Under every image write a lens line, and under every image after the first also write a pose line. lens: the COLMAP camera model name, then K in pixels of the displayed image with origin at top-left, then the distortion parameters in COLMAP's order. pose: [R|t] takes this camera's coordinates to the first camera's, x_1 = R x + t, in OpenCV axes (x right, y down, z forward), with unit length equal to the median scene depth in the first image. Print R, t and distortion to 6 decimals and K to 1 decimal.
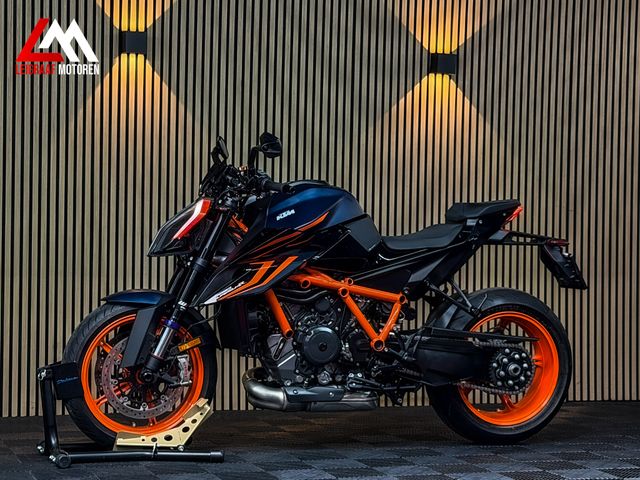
lens RADIAL K [[1500.5, 0, 336.3], [0, 1500.5, 229.8], [0, 0, 1]] dist [0.174530, 0.000000]
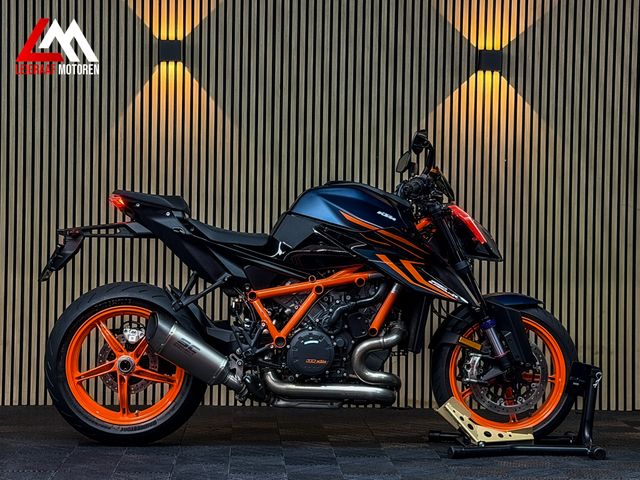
lens RADIAL K [[1458.8, 0, 320.5], [0, 1458.8, 251.2], [0, 0, 1]] dist [0.148231, 0.000000]
pose [[0.956484, -0.002879, -0.291769, 0.308777], [0.000611, 0.999969, -0.007865, 0.027017], [0.291783, 0.007345, 0.956456, 0.073205]]
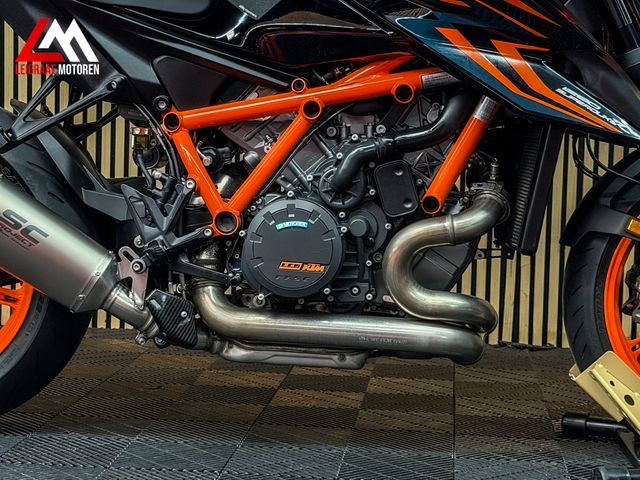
lens RADIAL K [[1458.8, 0, 317.6], [0, 1458.8, 239.0], [0, 0, 1]] dist [0.148231, 0.000000]
pose [[0.905315, 0.035482, -0.423256, 0.215299], [-0.011171, 0.998149, 0.059784, 0.057051], [0.424594, -0.049395, 0.904035, 0.592912]]
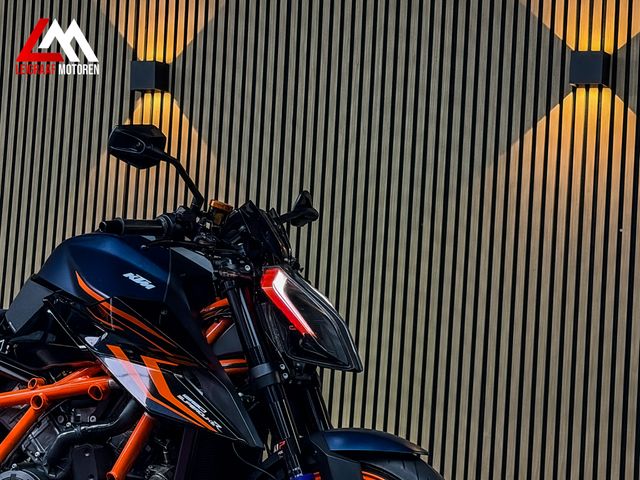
lens RADIAL K [[1458.8, 0, 300.2], [0, 1458.8, 240.7], [0, 0, 1]] dist [0.148231, 0.000000]
pose [[0.719811, -0.031234, -0.693467, 0.503870], [-0.060514, 0.992361, -0.107509, 0.037598], [0.691528, 0.119351, 0.712422, 0.639119]]
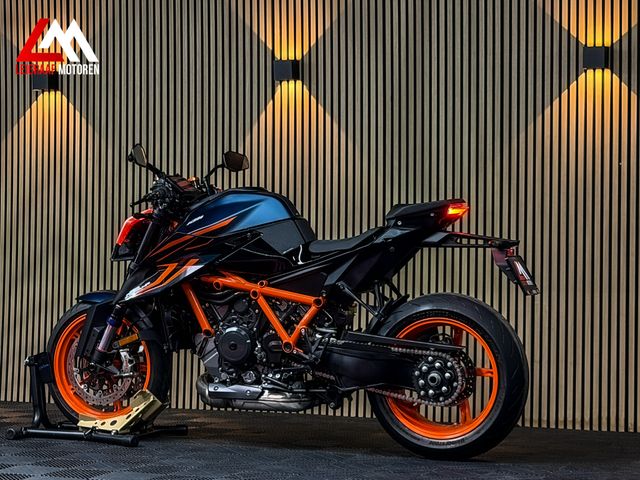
lens RADIAL K [[1500.5, 0, 315.7], [0, 1500.5, 241.8], [0, 0, 1]] dist [0.174530, 0.000000]
pose [[0.737974, -0.021035, -0.674501, 0.717394], [0.004373, 0.999642, -0.026391, 0.032395], [0.674815, 0.016526, 0.737802, 0.261113]]
